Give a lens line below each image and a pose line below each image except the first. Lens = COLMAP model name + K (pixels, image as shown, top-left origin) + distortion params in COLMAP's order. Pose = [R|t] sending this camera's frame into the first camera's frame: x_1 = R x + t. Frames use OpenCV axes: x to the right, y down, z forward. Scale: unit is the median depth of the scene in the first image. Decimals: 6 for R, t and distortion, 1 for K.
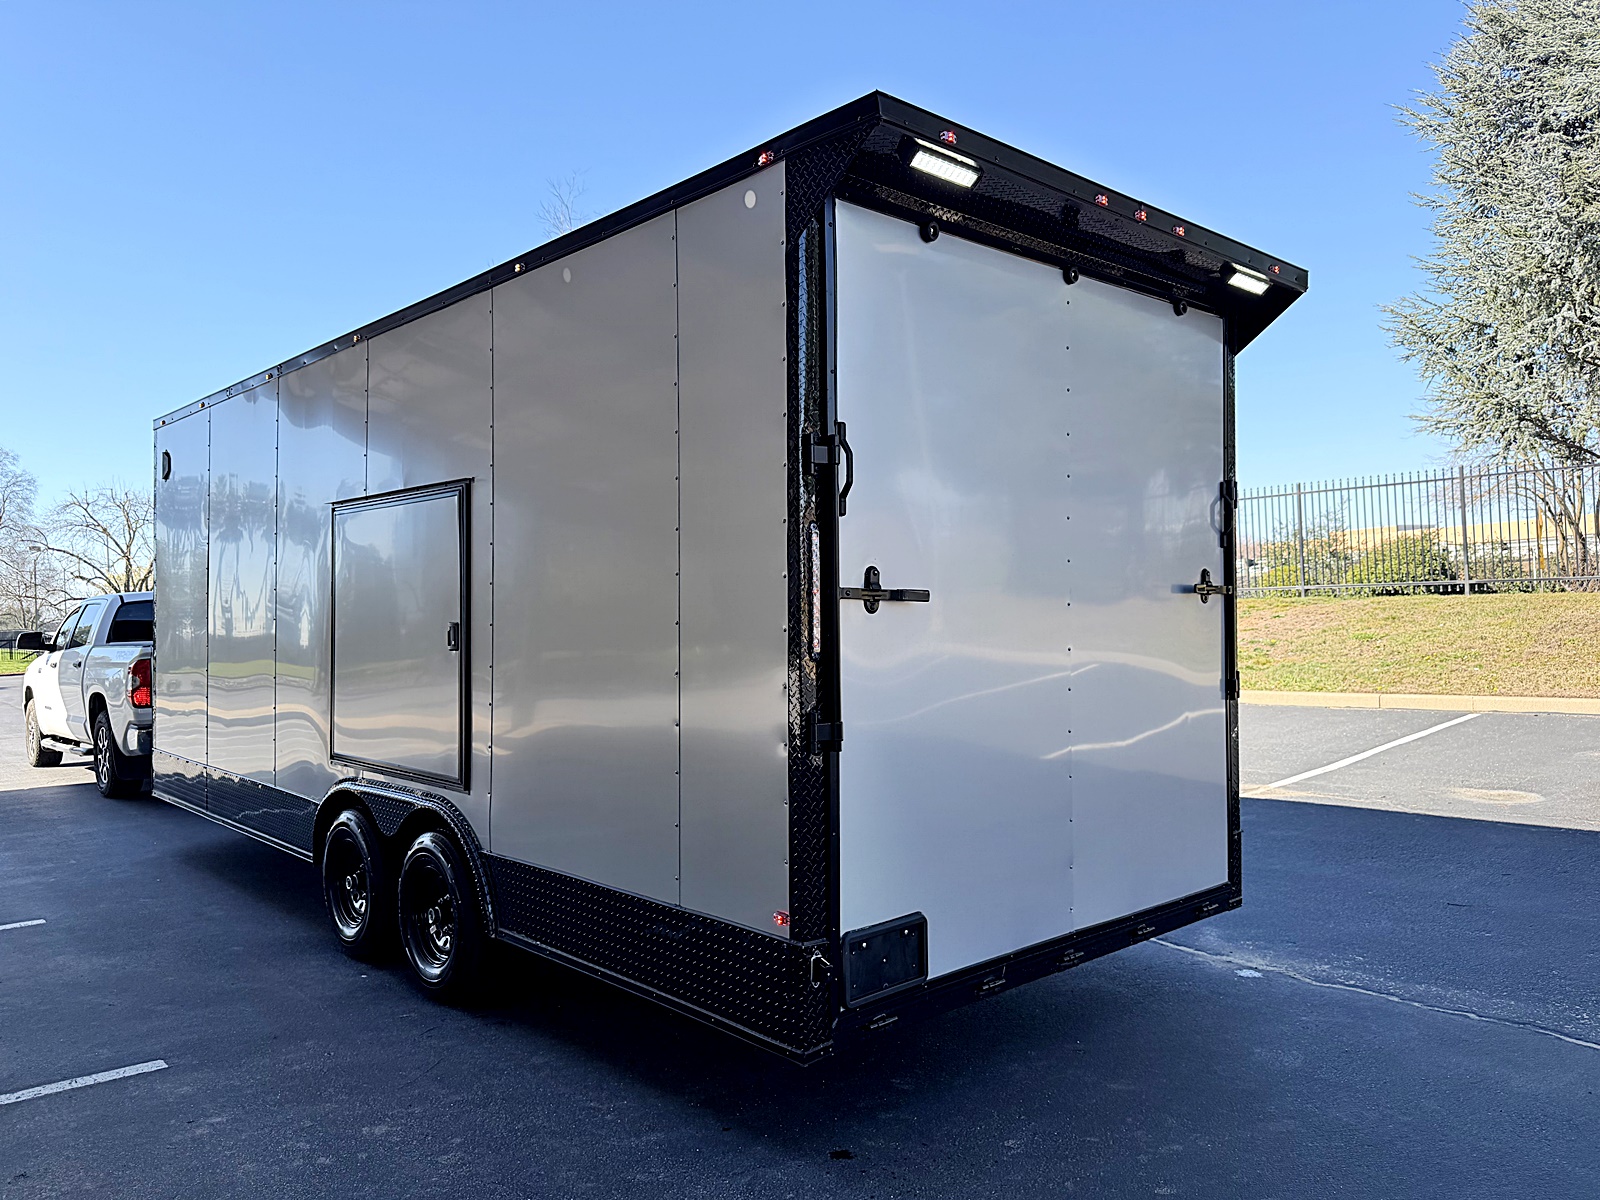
lens RADIAL K [[1175.3, 0, 804.8], [0, 1175.3, 600.1], [0, 0, 1]] dist [-0.000018, -0.000804]
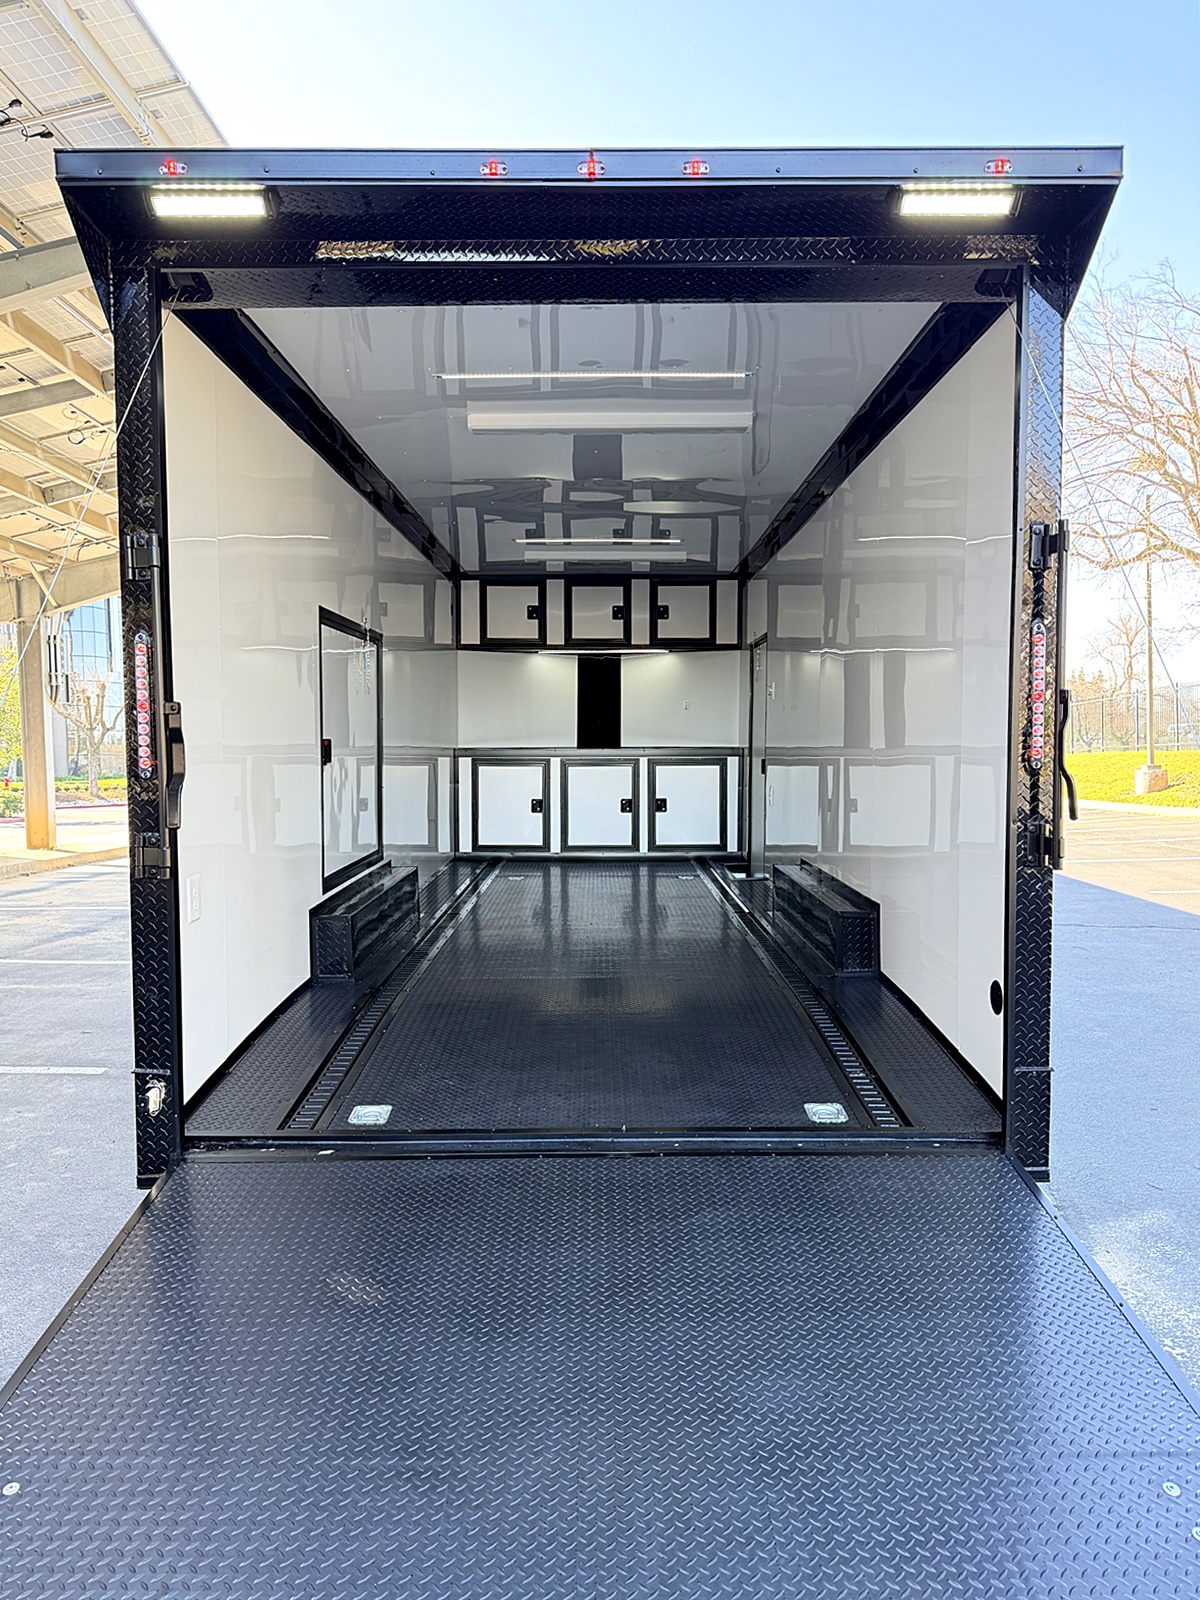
lens RADIAL K [[1130.5, 0, 600.0], [0, 1130.5, 800.0], [0, 0, 1]] dist [0.158334, -0.301766]
pose [[0.739319, 0.046769, -0.671729, 0.502915], [0.001940, 0.997433, 0.071582, 0.000367], [0.673352, -0.054226, 0.737330, 0.306869]]
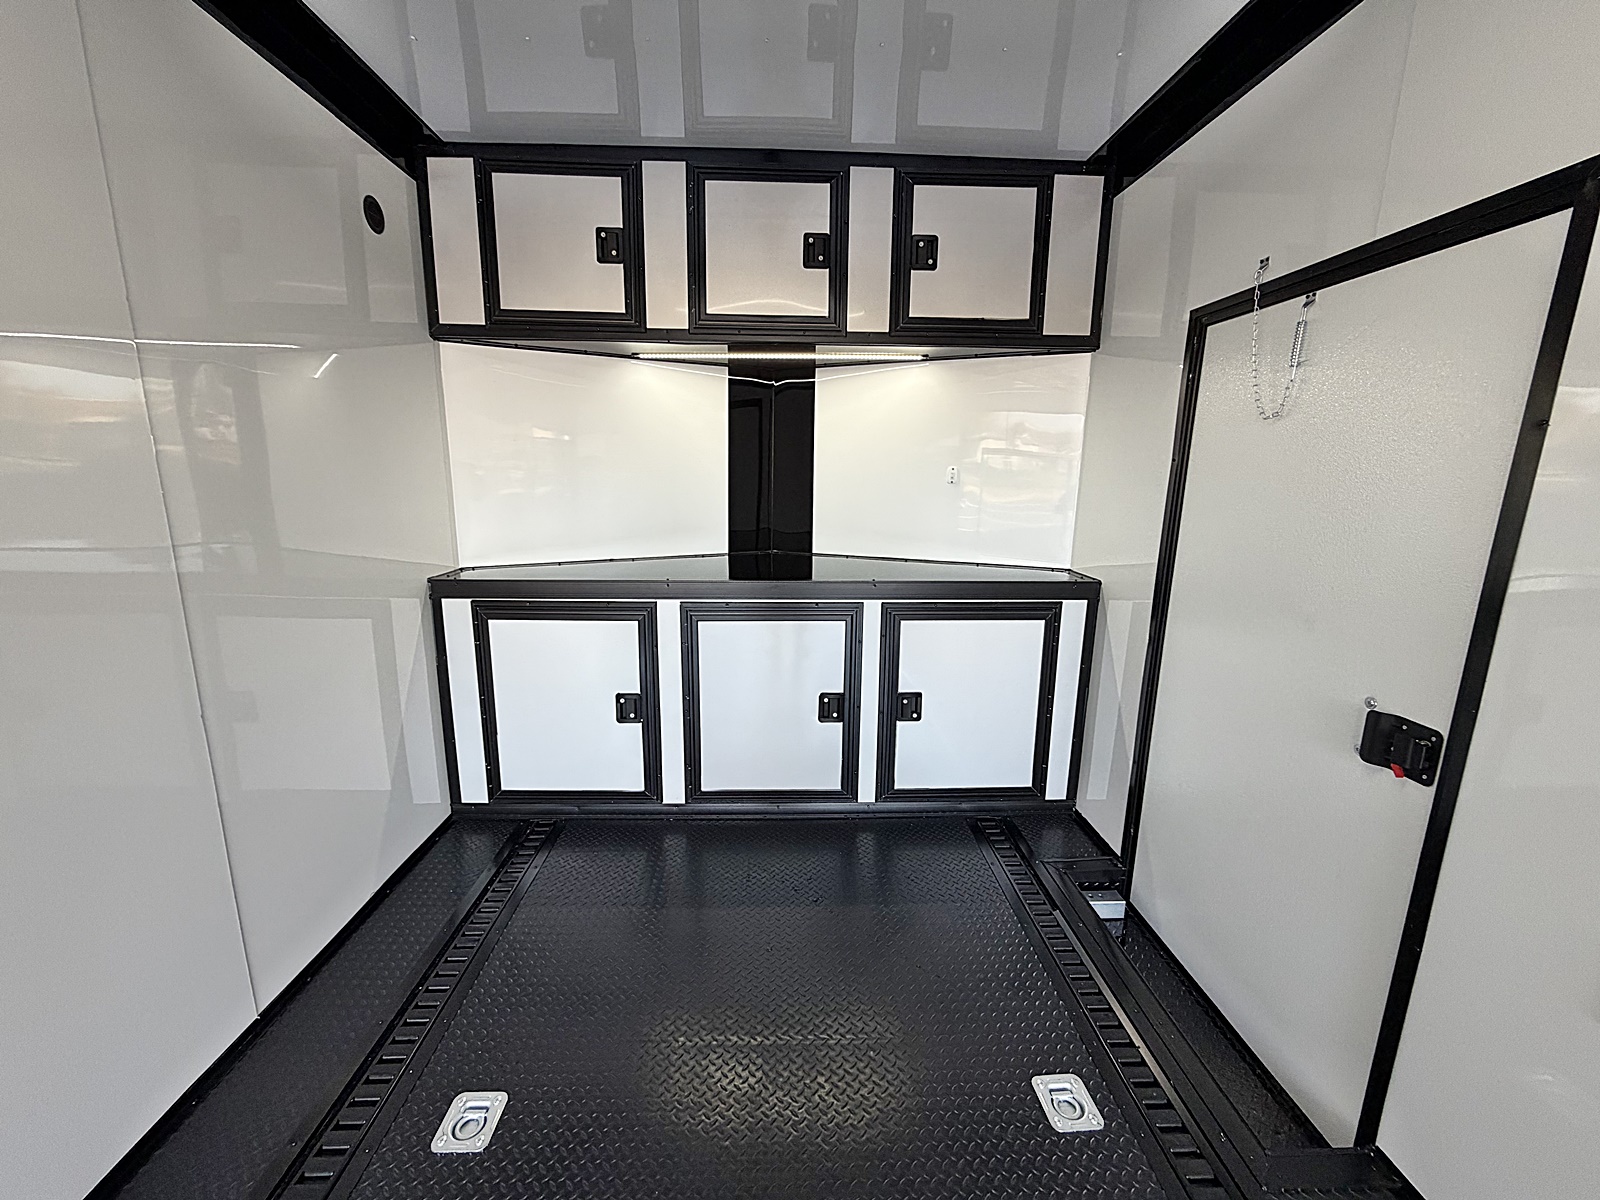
lens RADIAL K [[638.5, 0, 795.4], [0, 638.5, 601.7], [0, 0, 1]] dist [0.000150, 0.000045]
pose [[0.758806, 0.149052, -0.634032, -0.308241], [-0.008944, 0.975755, 0.218681, -0.029495], [0.651255, -0.160266, 0.741742, 1.200643]]
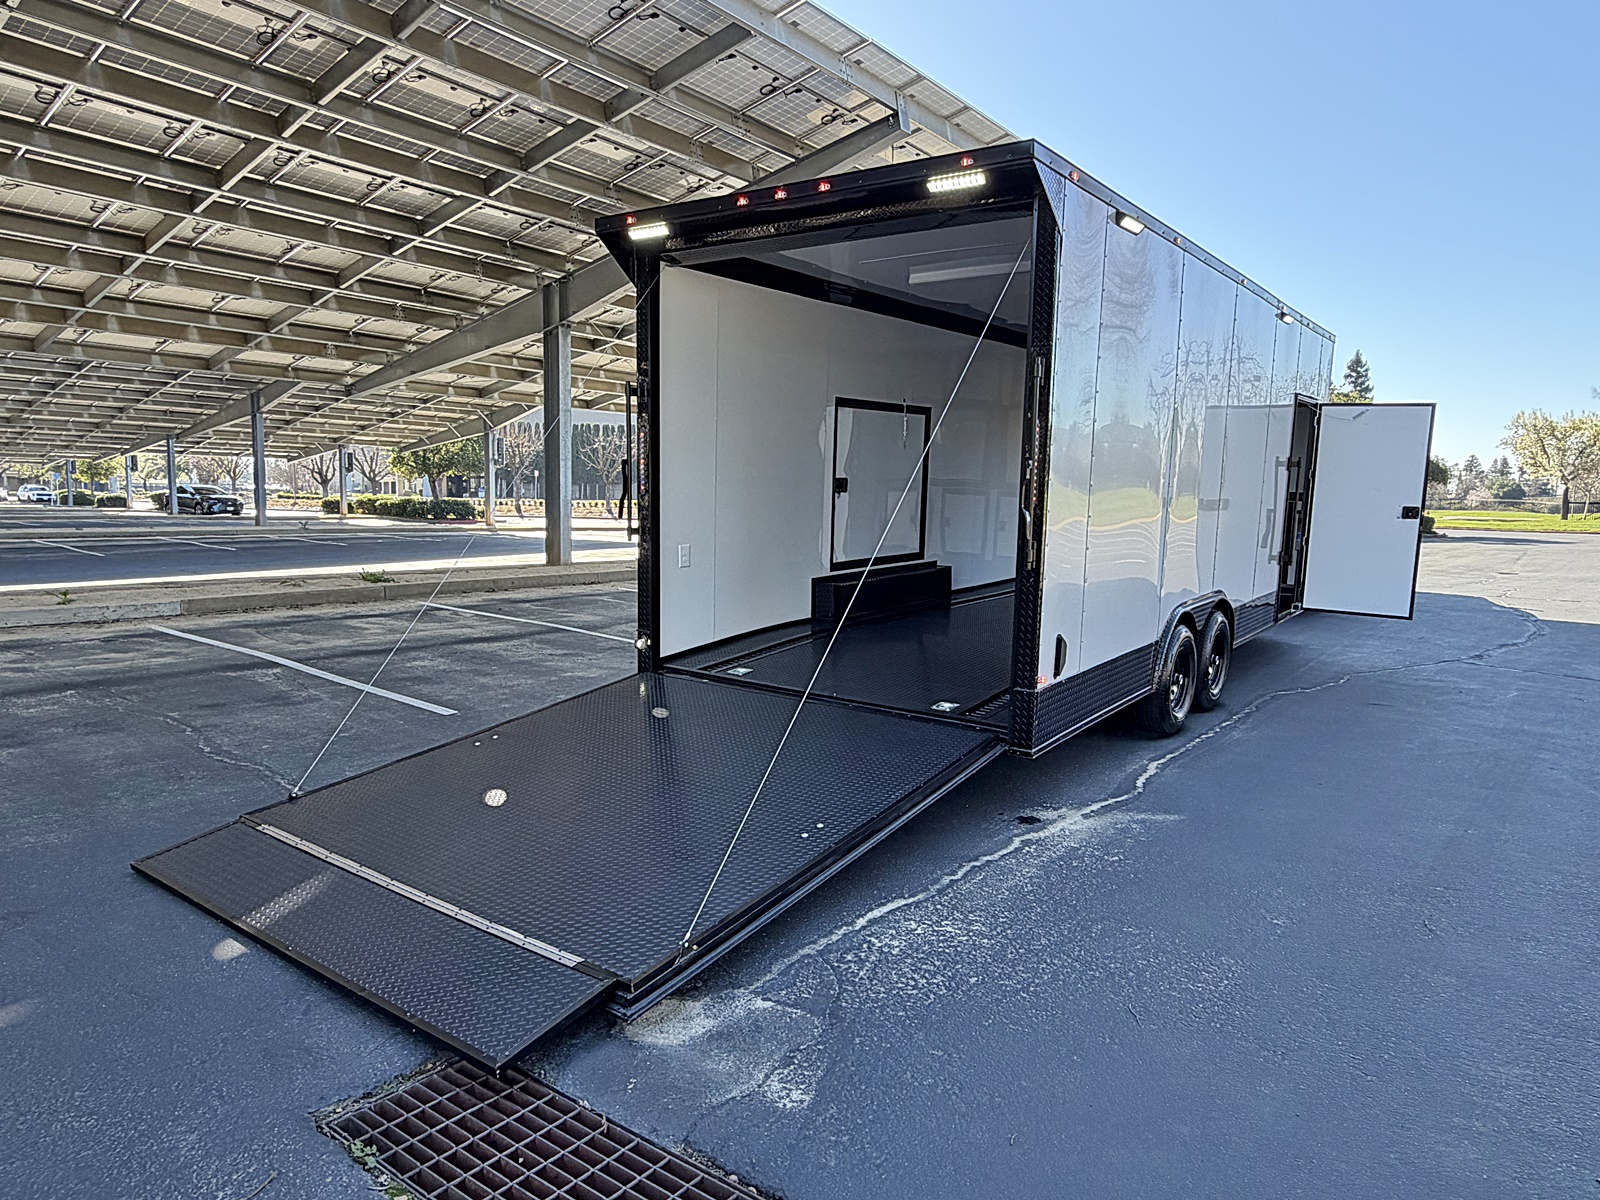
lens RADIAL K [[1016.2, 0, 800.0], [0, 1016.2, 600.0], [0, 0, 1]] dist [0.001704, 0.001500]
pose [[0.198750, 0.141724, -0.969749, 1.003120], [-0.012771, 0.989779, 0.142034, -0.012818], [0.979967, -0.015844, 0.198529, 0.502261]]
